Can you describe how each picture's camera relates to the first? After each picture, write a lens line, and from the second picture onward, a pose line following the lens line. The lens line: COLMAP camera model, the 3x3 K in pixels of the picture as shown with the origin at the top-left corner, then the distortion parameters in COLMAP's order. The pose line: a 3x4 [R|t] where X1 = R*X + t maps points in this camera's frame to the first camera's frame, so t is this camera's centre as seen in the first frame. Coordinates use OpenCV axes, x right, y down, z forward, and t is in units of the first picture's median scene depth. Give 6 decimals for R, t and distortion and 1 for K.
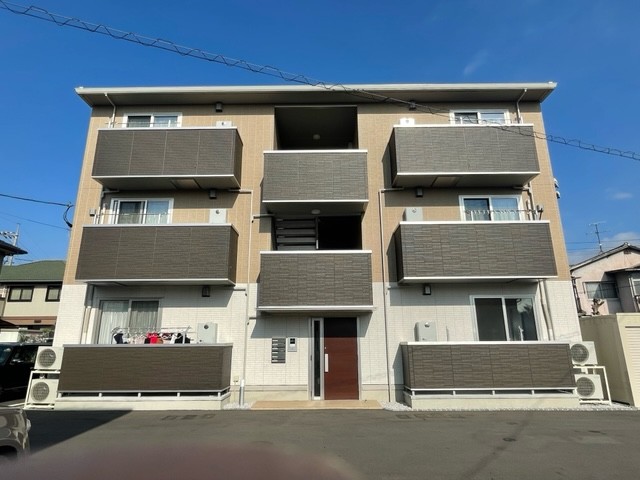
lens RADIAL K [[374.2, 0, 320.0], [0, 374.2, 240.0], [0, 0, 1]] dist [-0.003362, 0.000091]
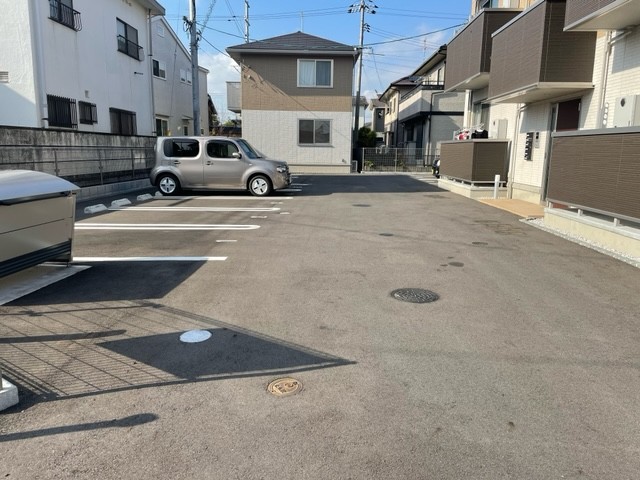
lens RADIAL K [[484.5, 0, 320.0], [0, 484.5, 240.0], [0, 0, 1]] dist [0.054428, -0.004651]
pose [[-0.021889, 0.192505, -0.981052, 1.019860], [0.238655, 0.953925, 0.181857, 0.175413], [0.970858, -0.230152, -0.066823, 0.541765]]
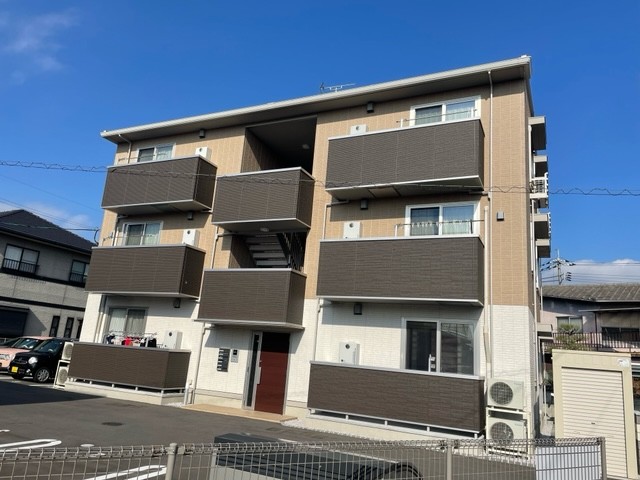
lens RADIAL K [[484.5, 0, 320.0], [0, 484.5, 240.0], [0, 0, 1]] dist [0.054428, -0.004651]
pose [[0.901587, -0.020995, -0.432089, 0.735919], [0.020794, 0.999770, -0.005190, -0.037815], [0.432098, -0.004306, 0.901816, -0.145608]]
